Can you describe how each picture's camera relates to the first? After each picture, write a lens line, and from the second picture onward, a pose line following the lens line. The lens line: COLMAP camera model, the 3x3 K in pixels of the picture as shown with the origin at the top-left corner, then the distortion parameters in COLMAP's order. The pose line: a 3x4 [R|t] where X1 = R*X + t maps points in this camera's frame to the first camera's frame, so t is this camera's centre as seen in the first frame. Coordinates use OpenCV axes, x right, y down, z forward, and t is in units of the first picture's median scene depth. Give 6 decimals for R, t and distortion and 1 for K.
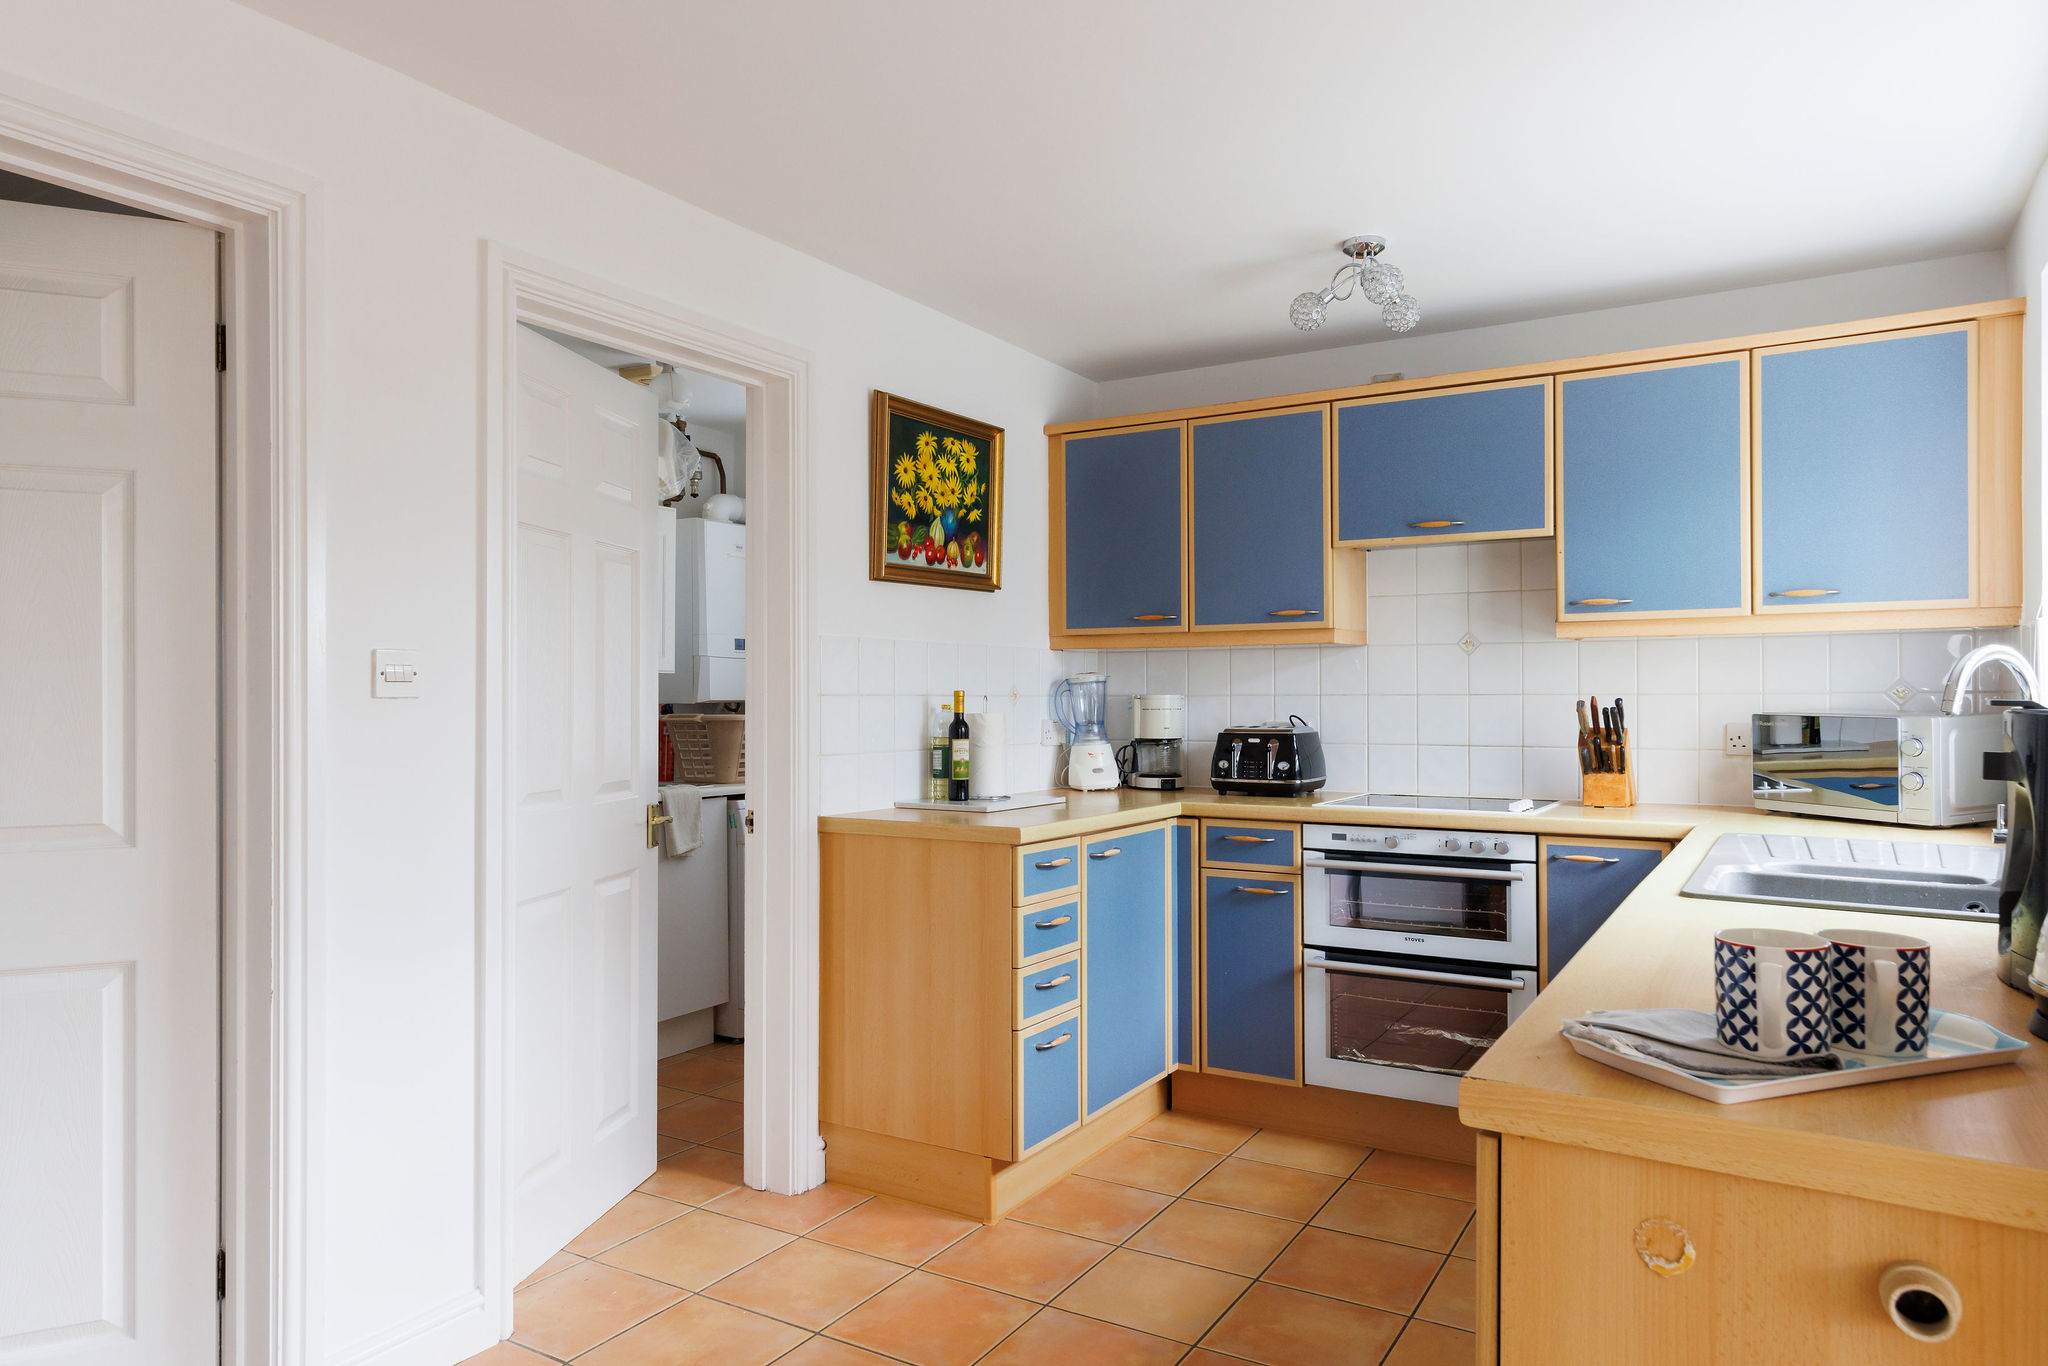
lens RADIAL K [[1310.0, 0, 1025.4], [0, 1310.0, 690.8], [0, 0, 1]] dist [0.003229, 0.000136]
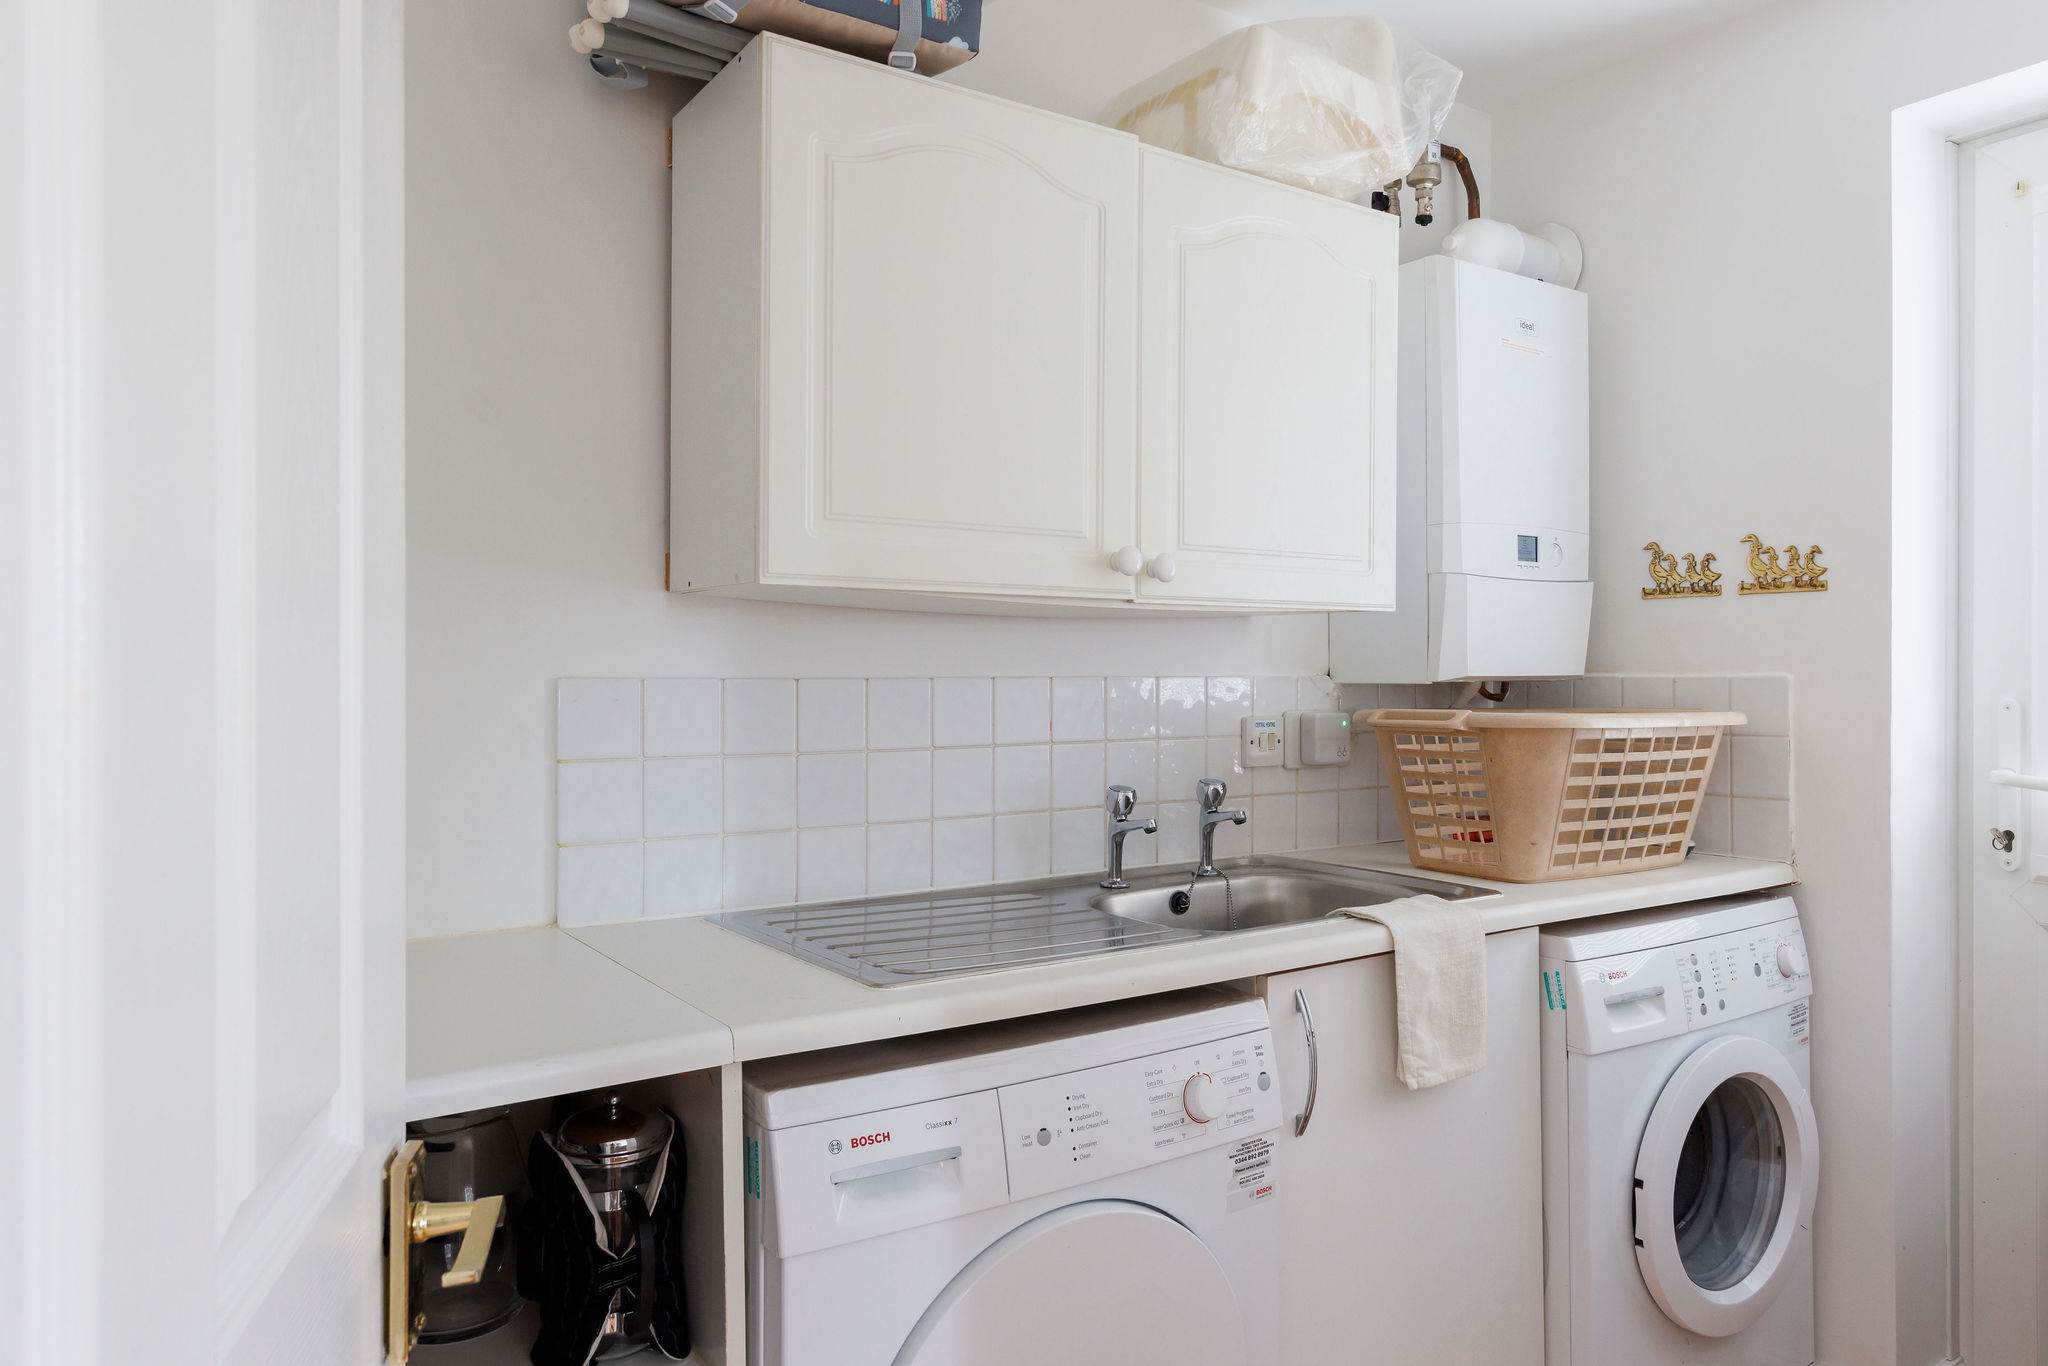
lens RADIAL K [[1310.0, 0, 1023.6], [0, 1310.0, 679.7], [0, 0, 1]] dist [0.003229, 0.000136]
pose [[0.902891, 0.007943, -0.429797, -0.184584], [-0.005306, 0.999959, 0.007333, 0.005916], [0.429838, -0.004340, 0.902896, 0.543296]]
